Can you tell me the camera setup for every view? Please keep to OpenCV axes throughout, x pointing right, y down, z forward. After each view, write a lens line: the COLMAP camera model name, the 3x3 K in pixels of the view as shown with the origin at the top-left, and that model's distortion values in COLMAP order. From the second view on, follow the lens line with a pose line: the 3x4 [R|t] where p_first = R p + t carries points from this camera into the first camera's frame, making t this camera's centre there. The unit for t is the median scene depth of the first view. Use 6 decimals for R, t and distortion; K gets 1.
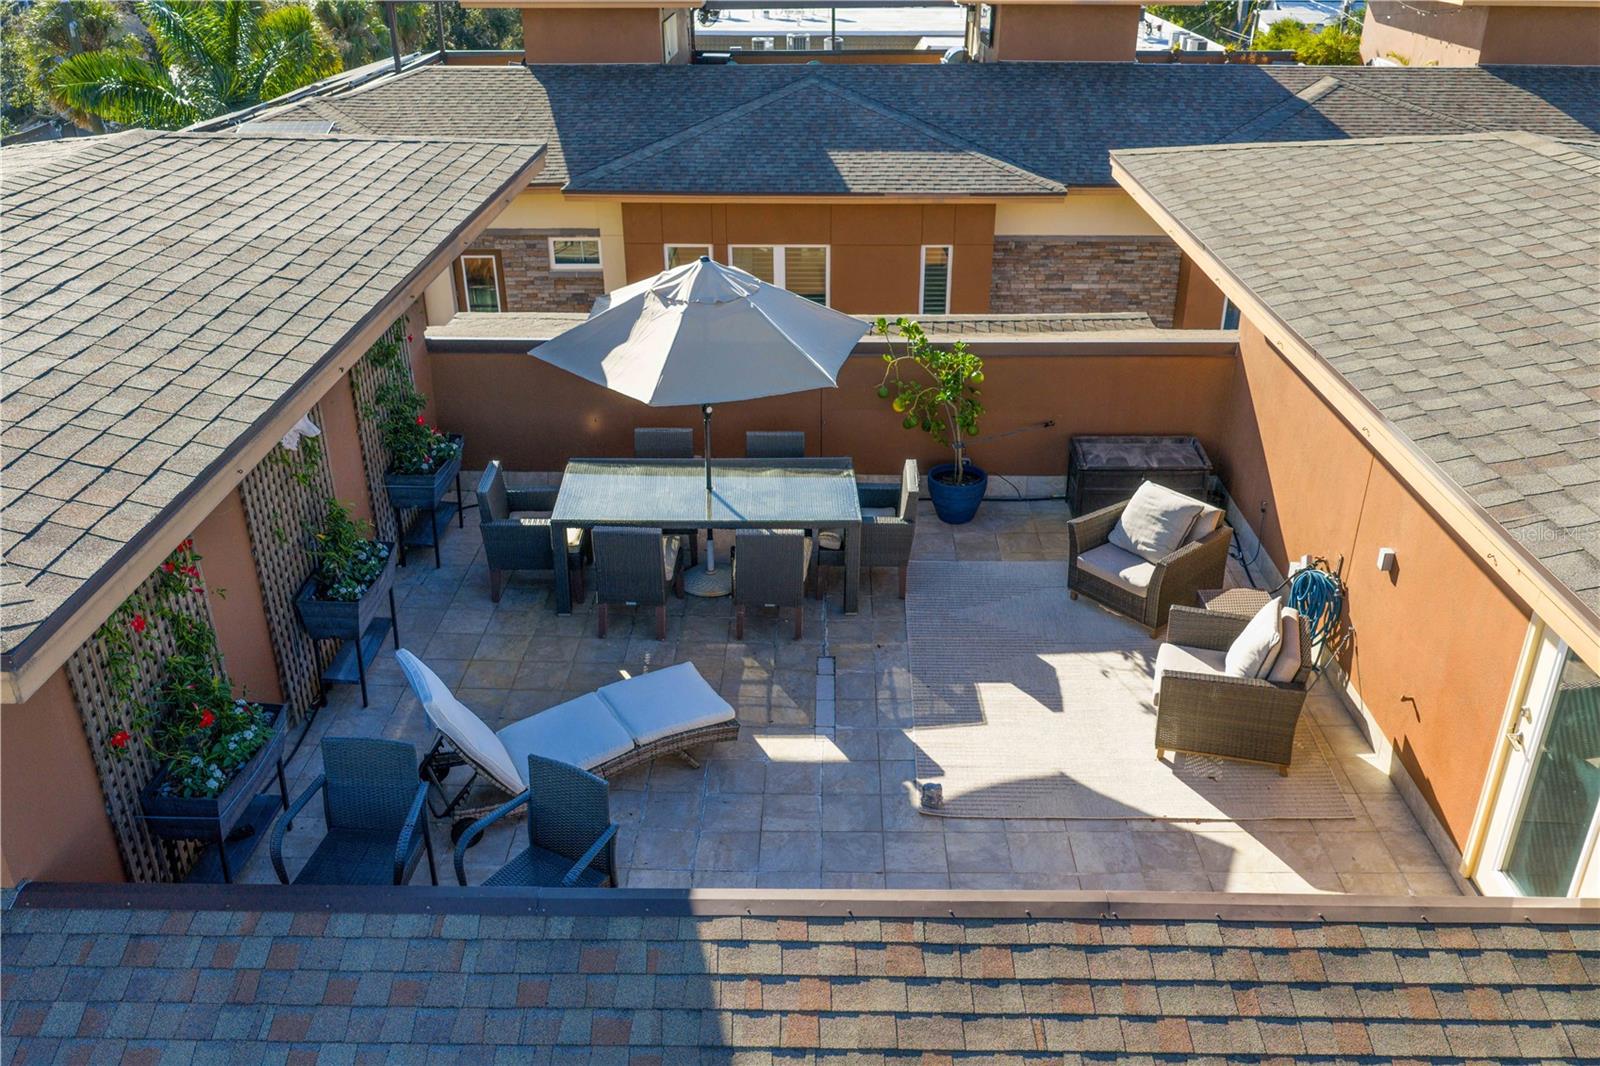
lens RADIAL K [[1331.3, 0, 806.8], [0, 1331.3, 527.2], [0, 0, 1]] dist [0.055815, -0.003855]
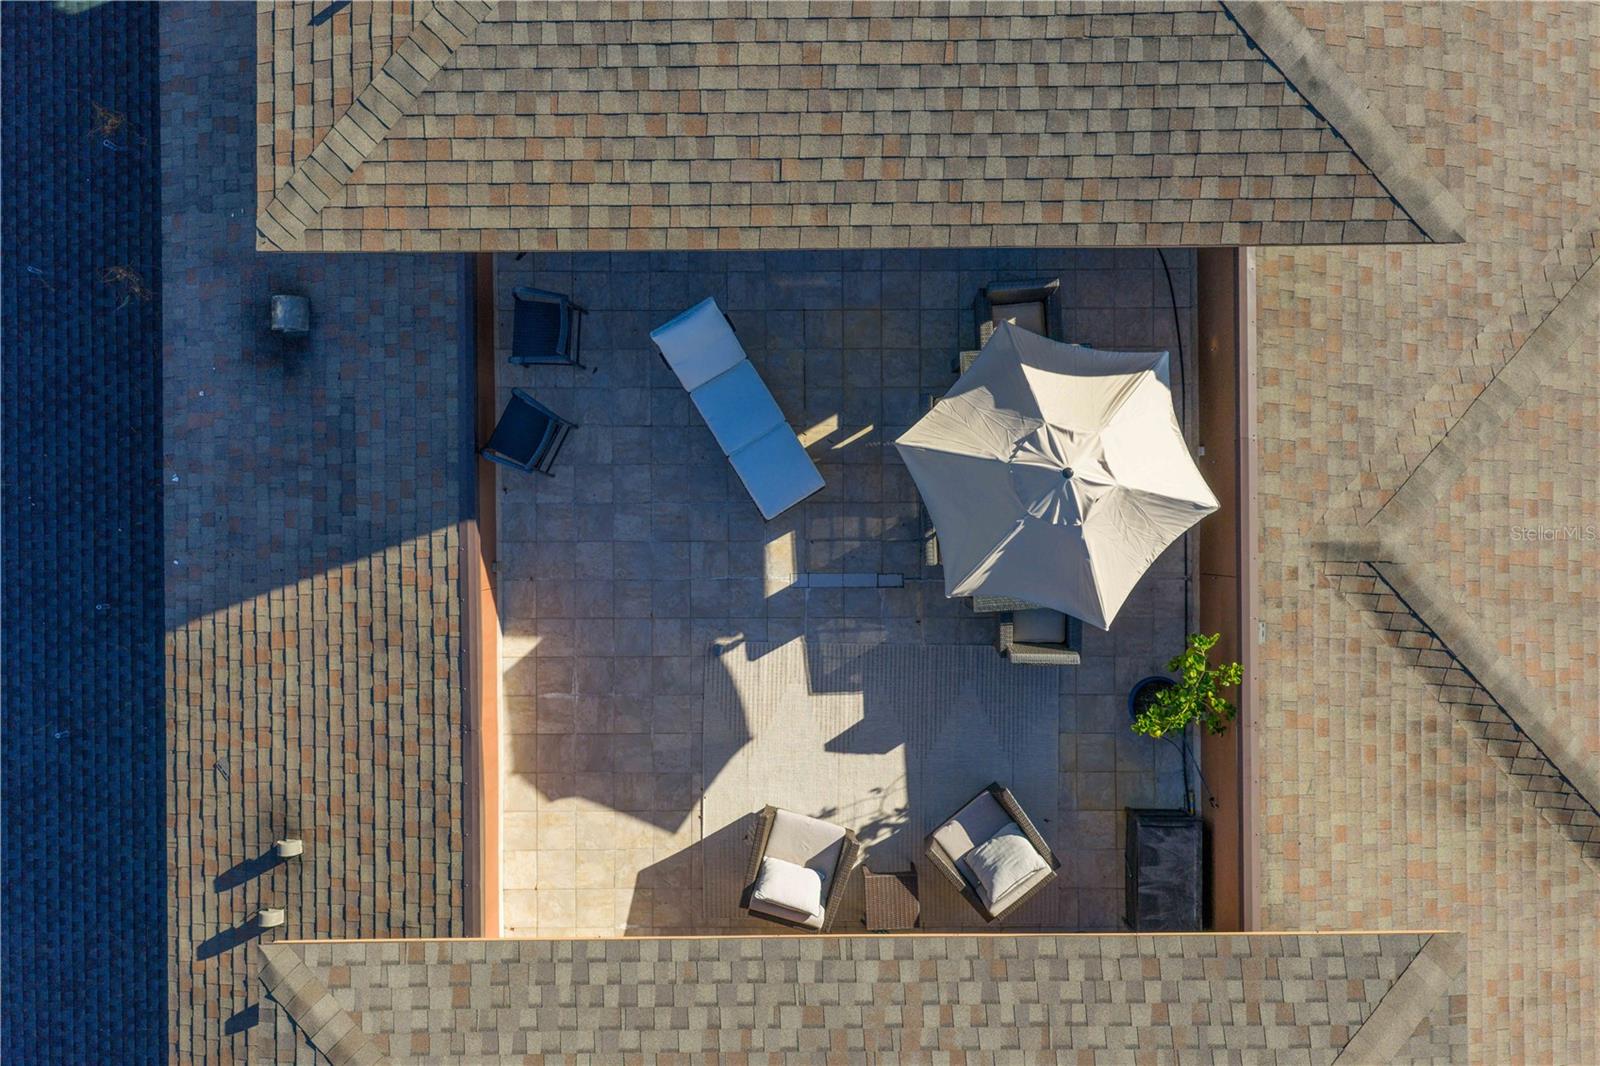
lens RADIAL K [[1331.3, 0, 806.8], [0, 1331.3, 527.2], [0, 0, 1]] dist [0.055815, -0.003855]
pose [[0.022897, 0.999717, -0.006424, -0.052958], [-0.442371, 0.015894, 0.896691, -1.752661], [0.896540, -0.017690, 0.442610, 0.585607]]
